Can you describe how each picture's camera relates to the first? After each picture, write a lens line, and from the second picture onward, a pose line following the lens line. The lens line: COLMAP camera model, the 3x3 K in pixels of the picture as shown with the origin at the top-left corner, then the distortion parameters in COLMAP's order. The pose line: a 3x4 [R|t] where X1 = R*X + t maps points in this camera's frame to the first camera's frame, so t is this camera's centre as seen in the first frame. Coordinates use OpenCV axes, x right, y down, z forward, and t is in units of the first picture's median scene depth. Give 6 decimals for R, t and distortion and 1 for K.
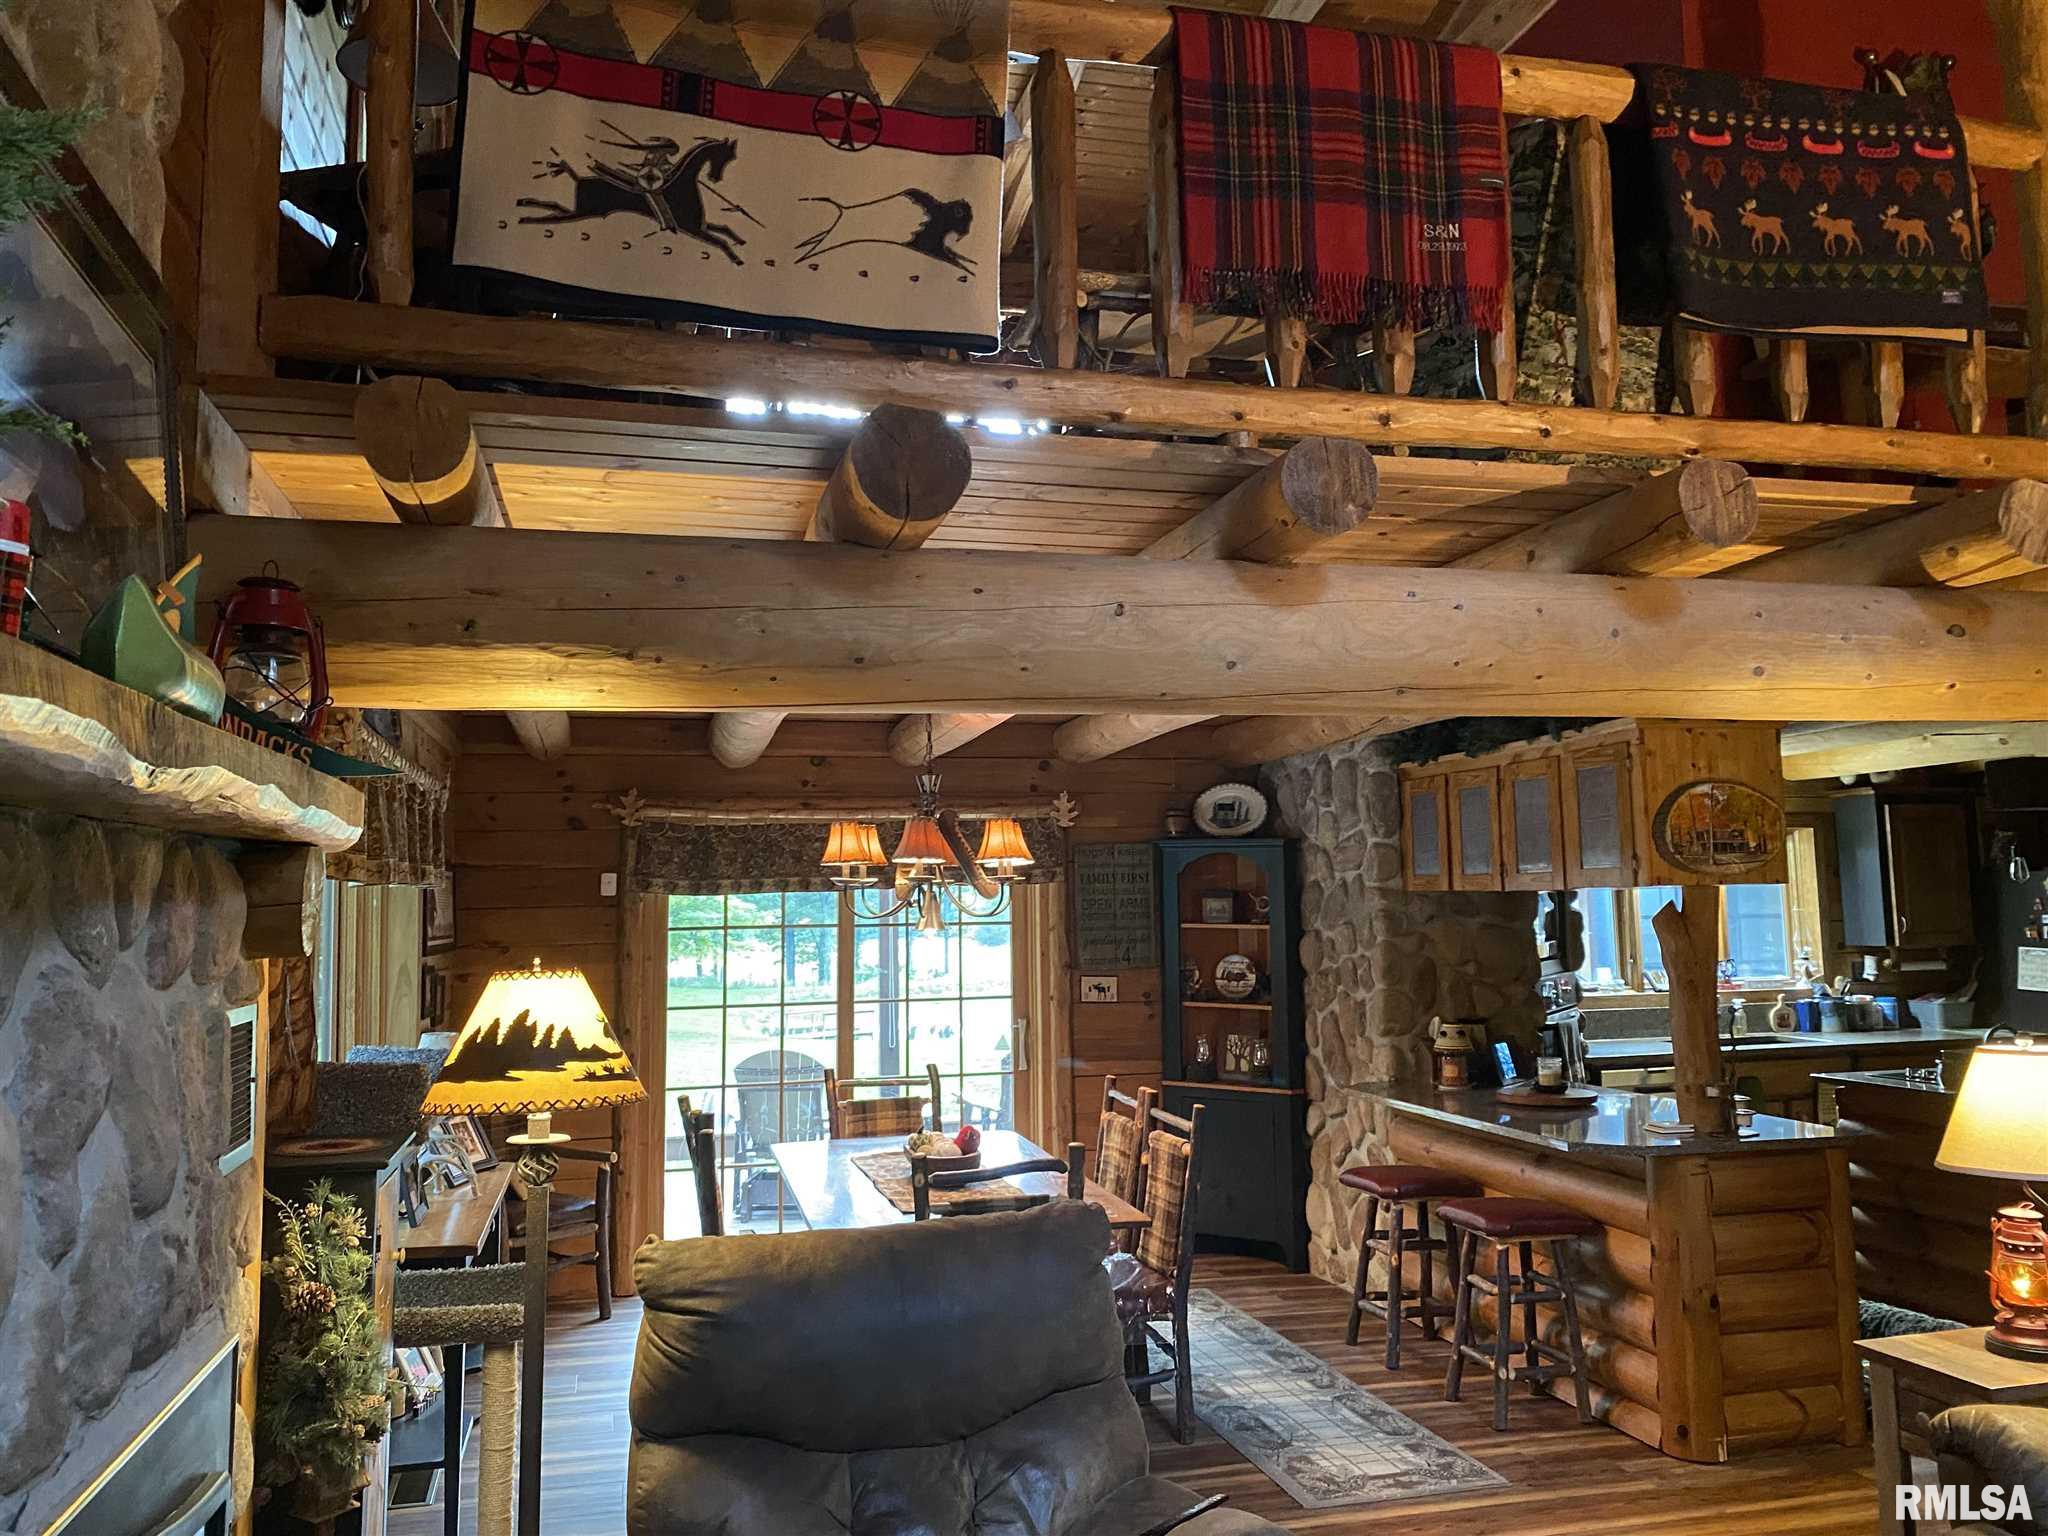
lens RADIAL K [[1536.1, 0, 1014.4], [0, 1536.1, 761.7], [0, 0, 1]] dist [0.007531, -0.015381]
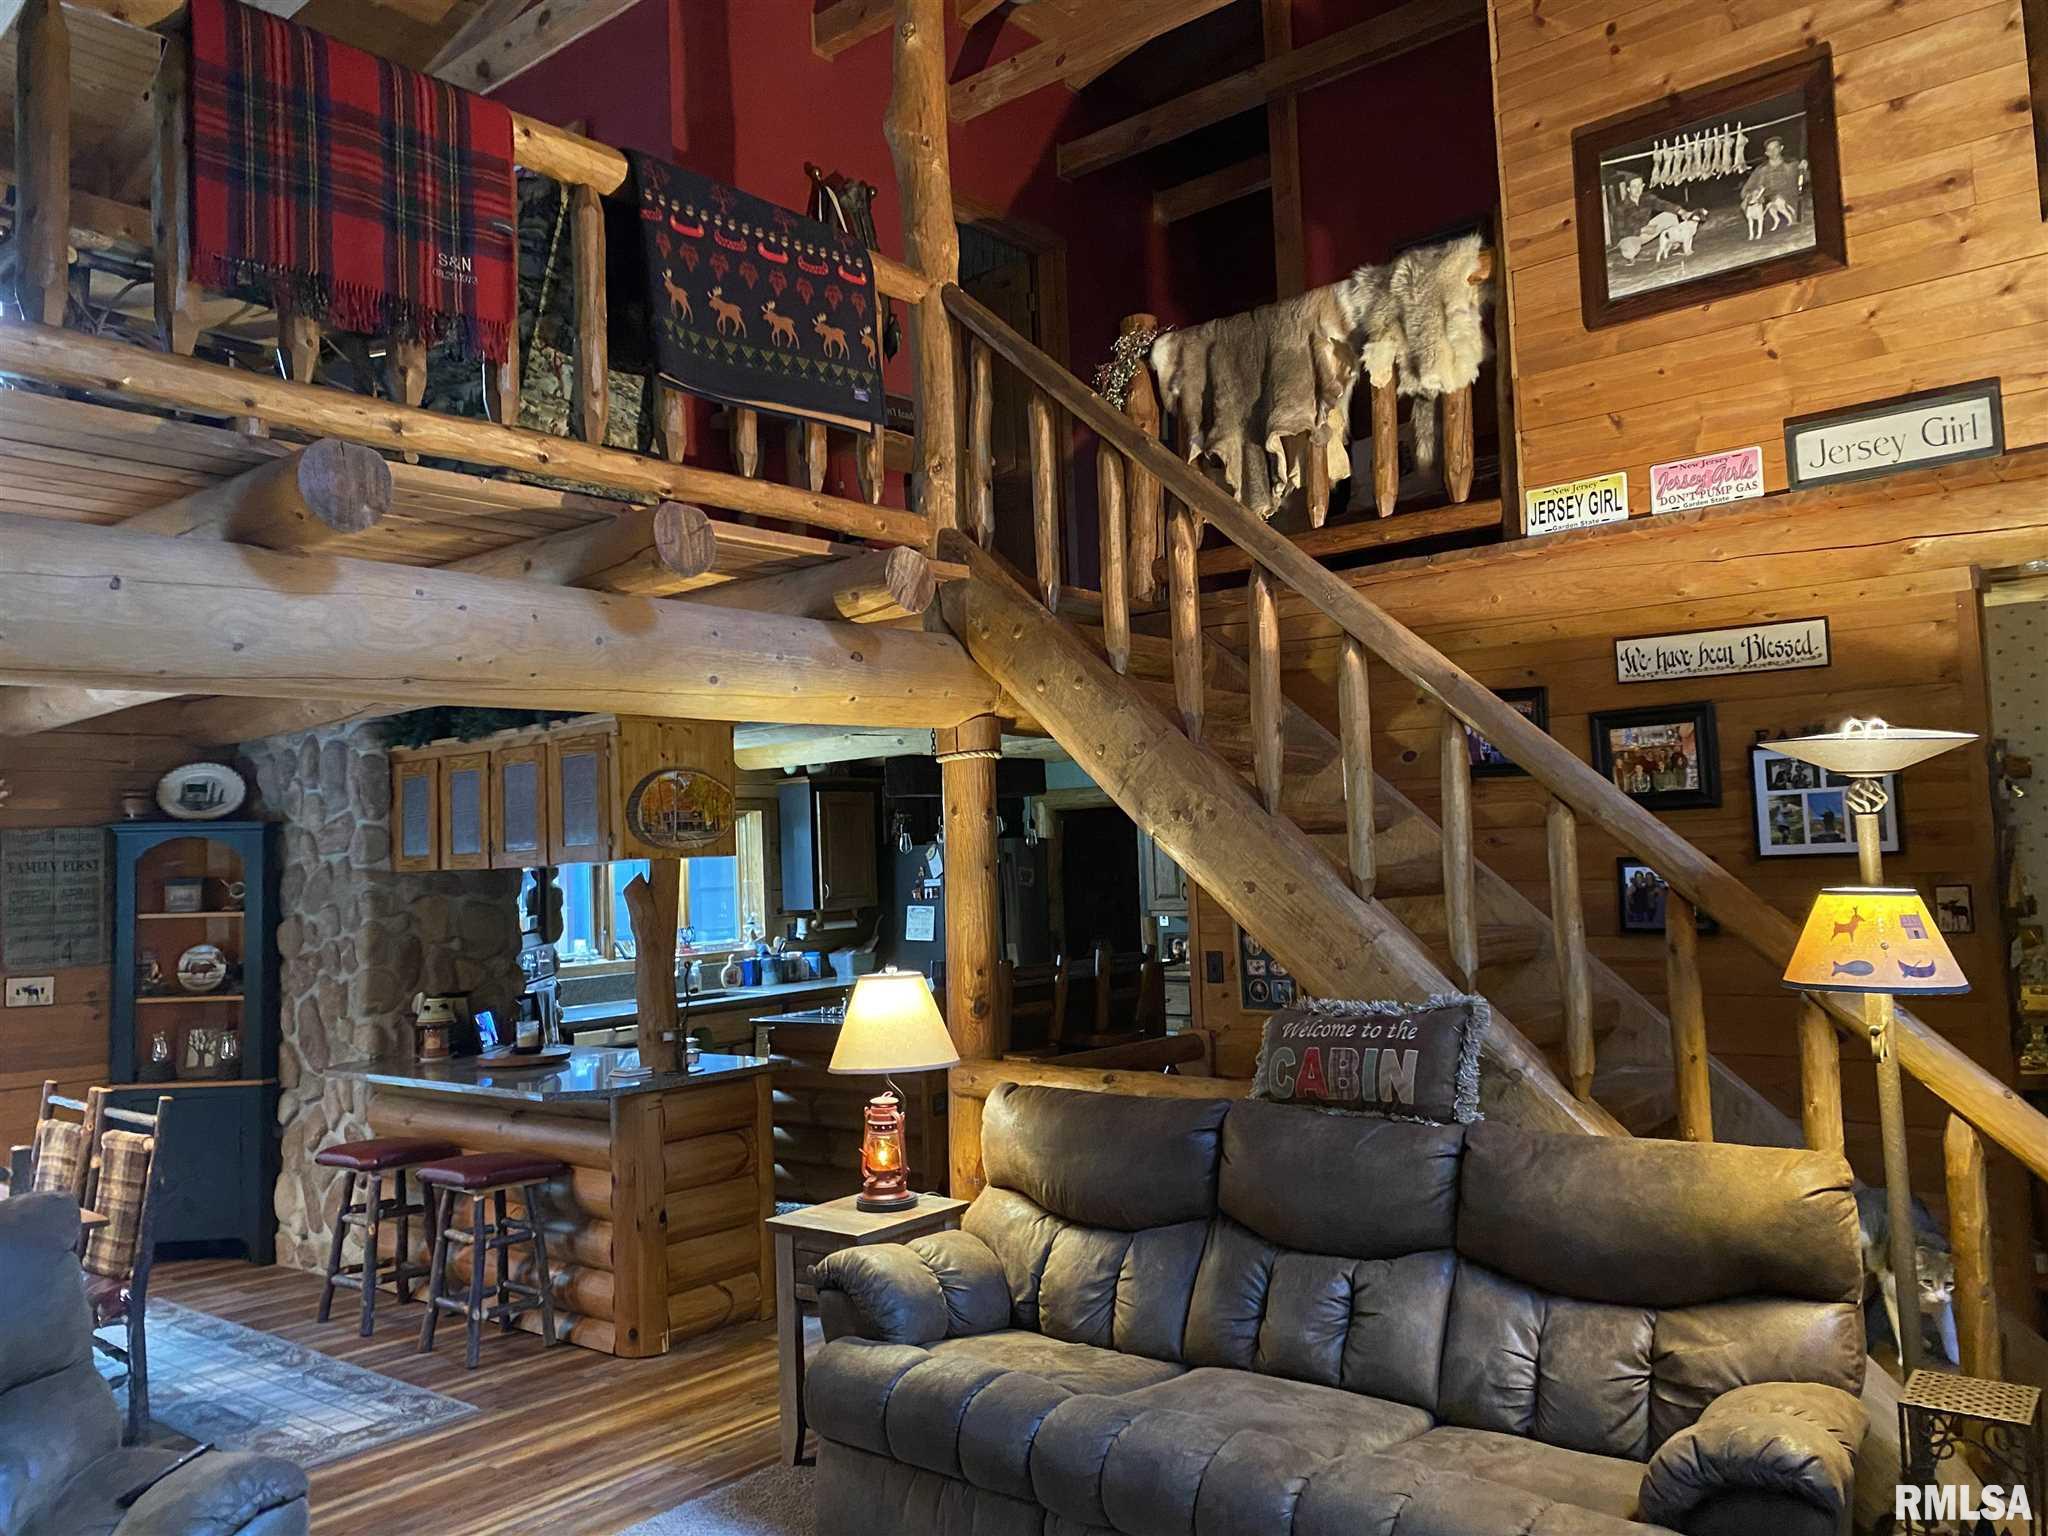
lens RADIAL K [[1544.8, 0, 1022.8], [0, 1544.8, 756.7], [0, 0, 1]] dist [0.046944, -0.048984]
pose [[0.800783, 0.025235, 0.598422, -0.040348], [-0.028182, 0.999593, -0.004441, 0.000561], [-0.598291, -0.013309, 0.801169, -0.102735]]
